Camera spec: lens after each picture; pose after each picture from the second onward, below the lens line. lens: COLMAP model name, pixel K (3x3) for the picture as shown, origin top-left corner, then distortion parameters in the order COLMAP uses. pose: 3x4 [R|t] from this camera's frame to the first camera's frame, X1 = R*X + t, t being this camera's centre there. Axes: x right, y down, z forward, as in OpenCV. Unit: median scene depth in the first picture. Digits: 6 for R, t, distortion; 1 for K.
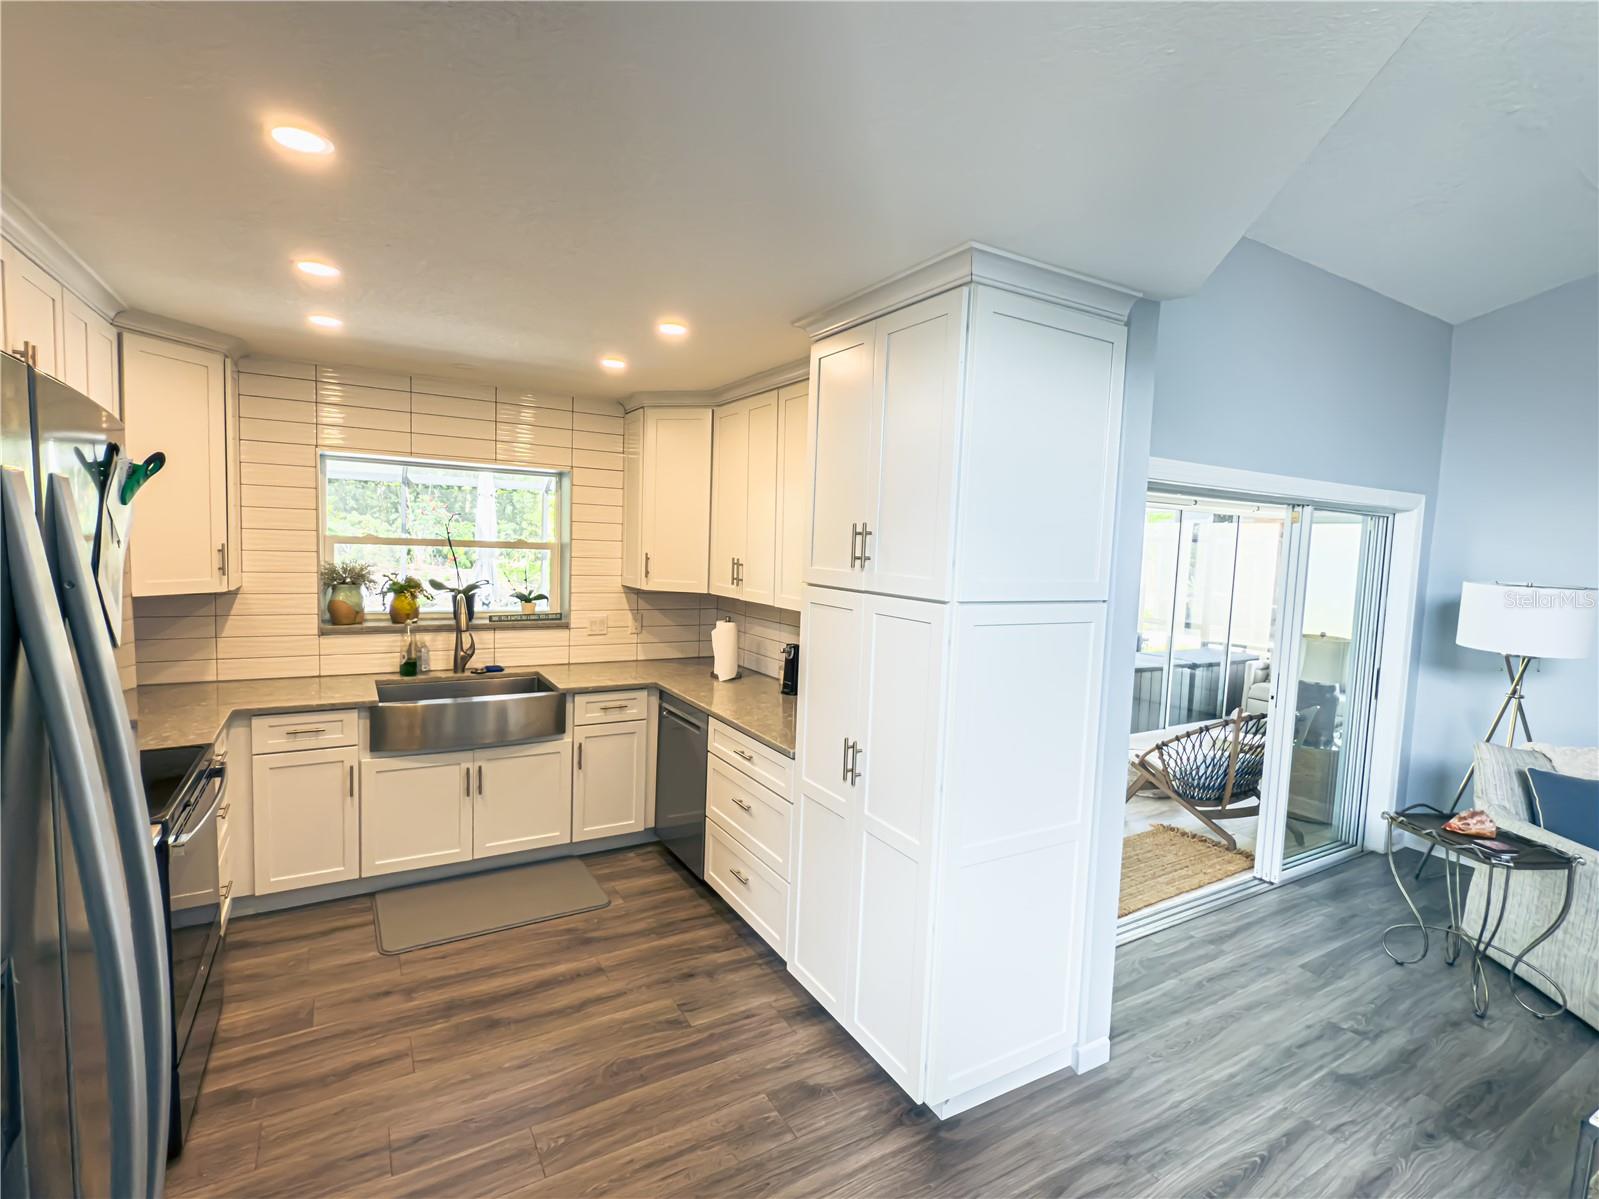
lens RADIAL K [[760.9, 0, 799.5], [0, 760.9, 599.5], [0, 0, 1]] dist [-0.000753, -0.000052]
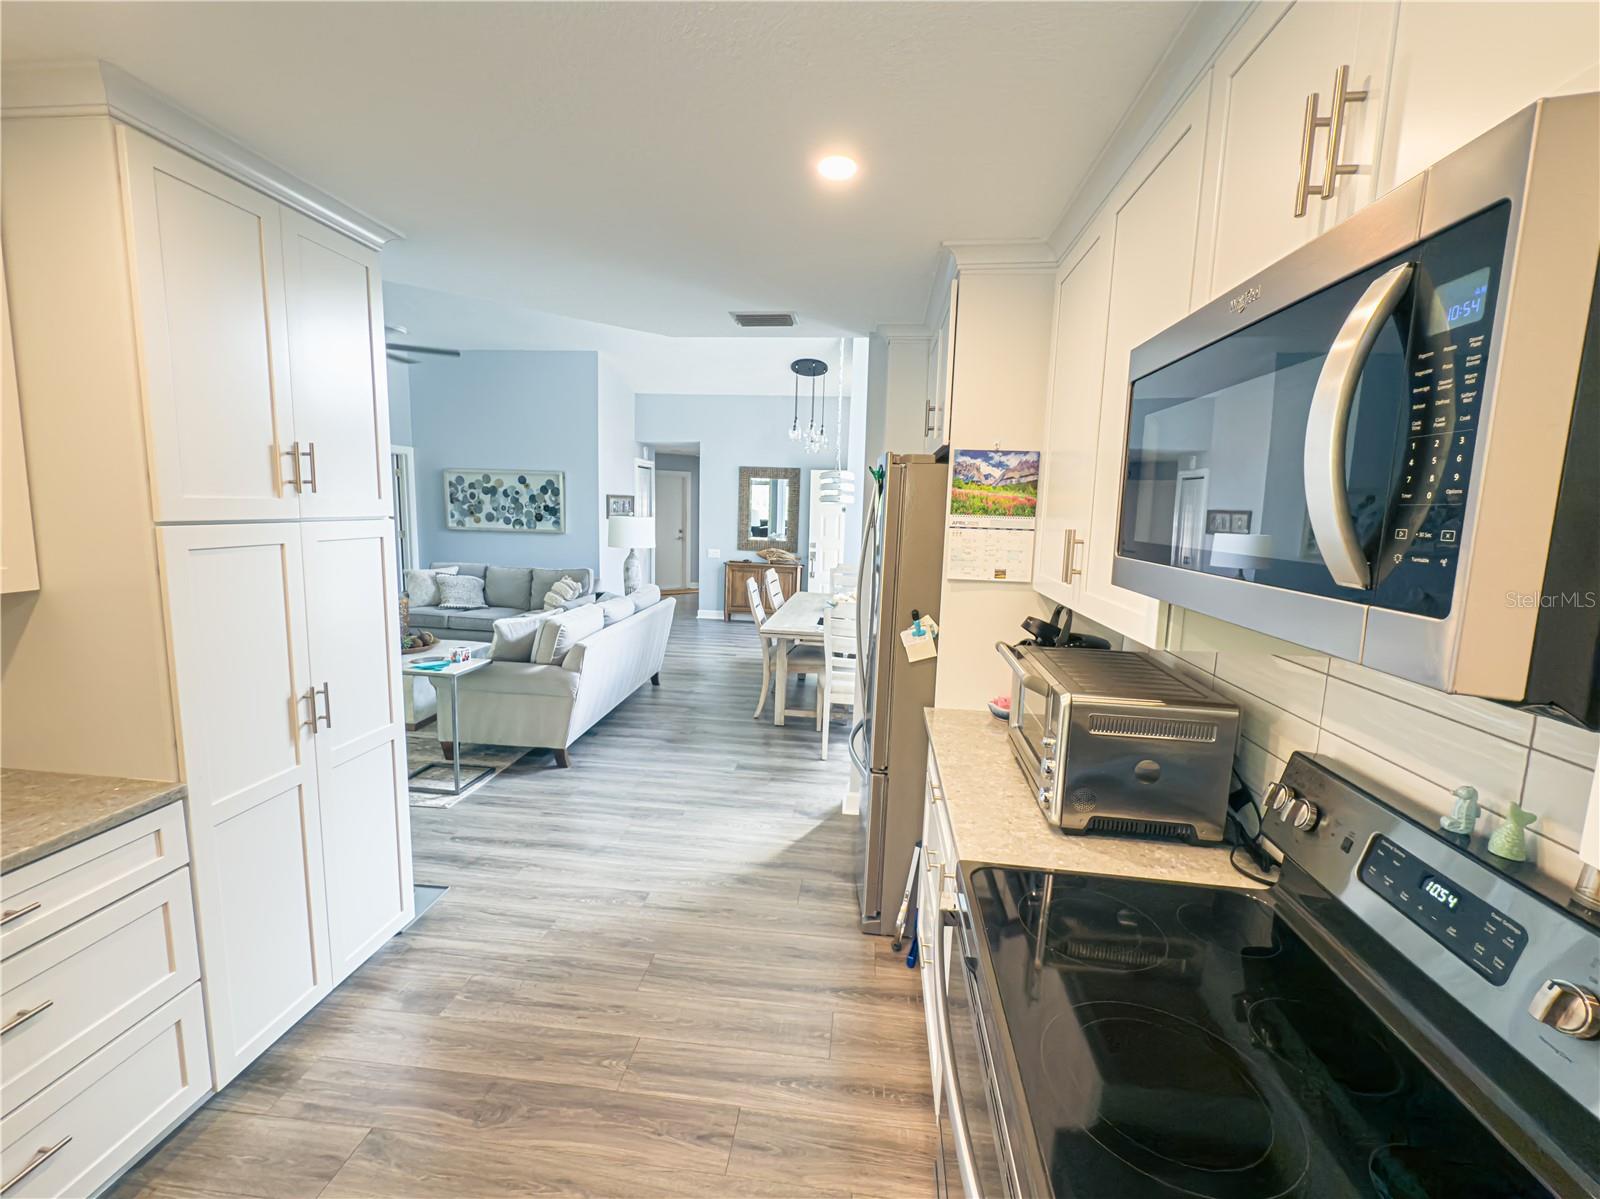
lens RADIAL K [[686.4, 0, 800.0], [0, 686.4, 599.5], [0, 0, 1]] dist [-0.002148, -0.000746]
pose [[-0.801754, -0.140166, 0.580986, -0.742823], [-0.009230, 0.974898, 0.222462, -0.088169], [-0.597583, 0.172997, -0.782922, 1.110128]]
